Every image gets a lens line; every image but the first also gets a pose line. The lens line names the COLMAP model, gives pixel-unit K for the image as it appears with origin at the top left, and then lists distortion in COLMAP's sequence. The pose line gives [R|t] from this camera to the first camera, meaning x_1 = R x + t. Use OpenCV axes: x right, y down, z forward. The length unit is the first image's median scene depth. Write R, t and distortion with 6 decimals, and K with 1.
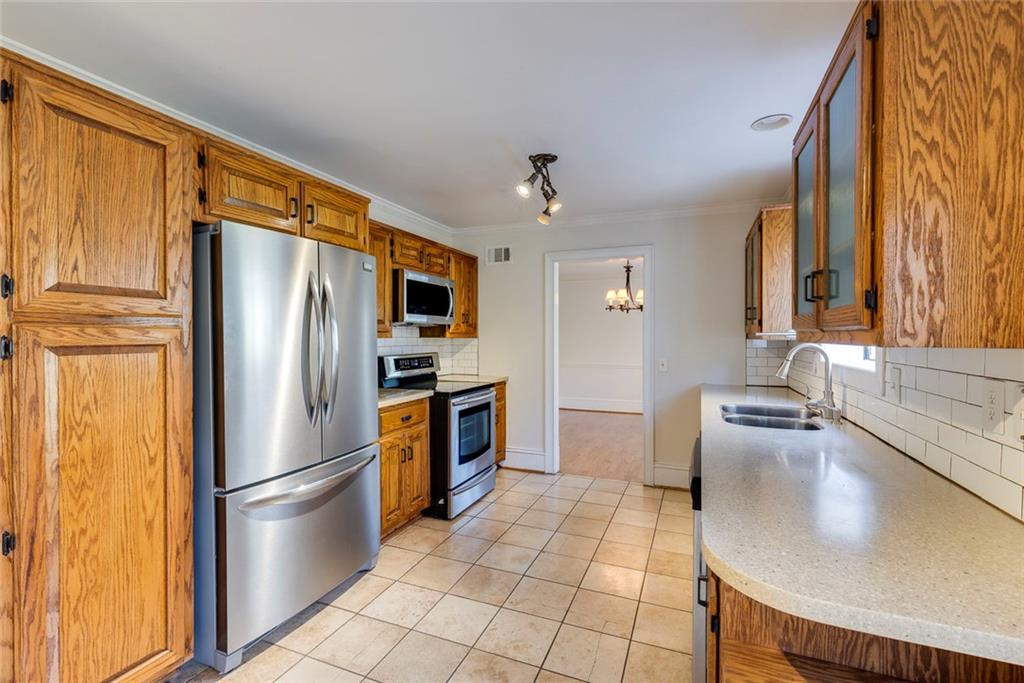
lens RADIAL K [[456.4, 0, 511.7], [0, 456.4, 338.7], [0, 0, 1]] dist [0.004123, -0.001233]
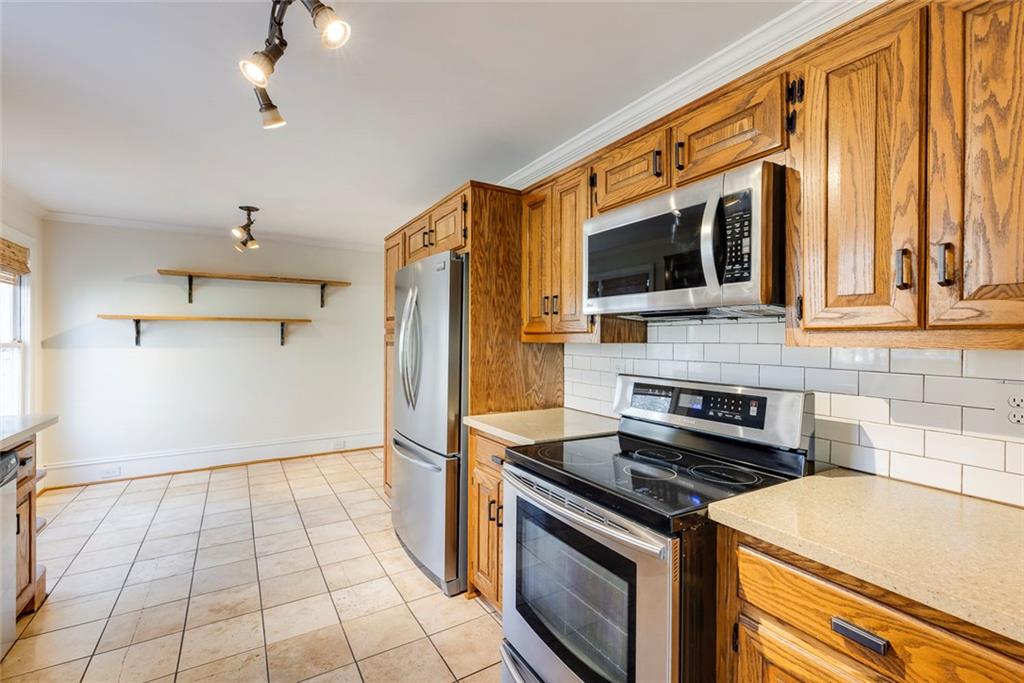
lens RADIAL K [[456.4, 0, 512.5], [0, 456.4, 337.3], [0, 0, 1]] dist [0.004123, -0.001233]
pose [[-0.594726, -0.003403, -0.803921, 0.267705], [-0.008785, 0.999959, 0.002266, -0.008719], [0.803881, 0.008410, -0.594731, 1.259161]]
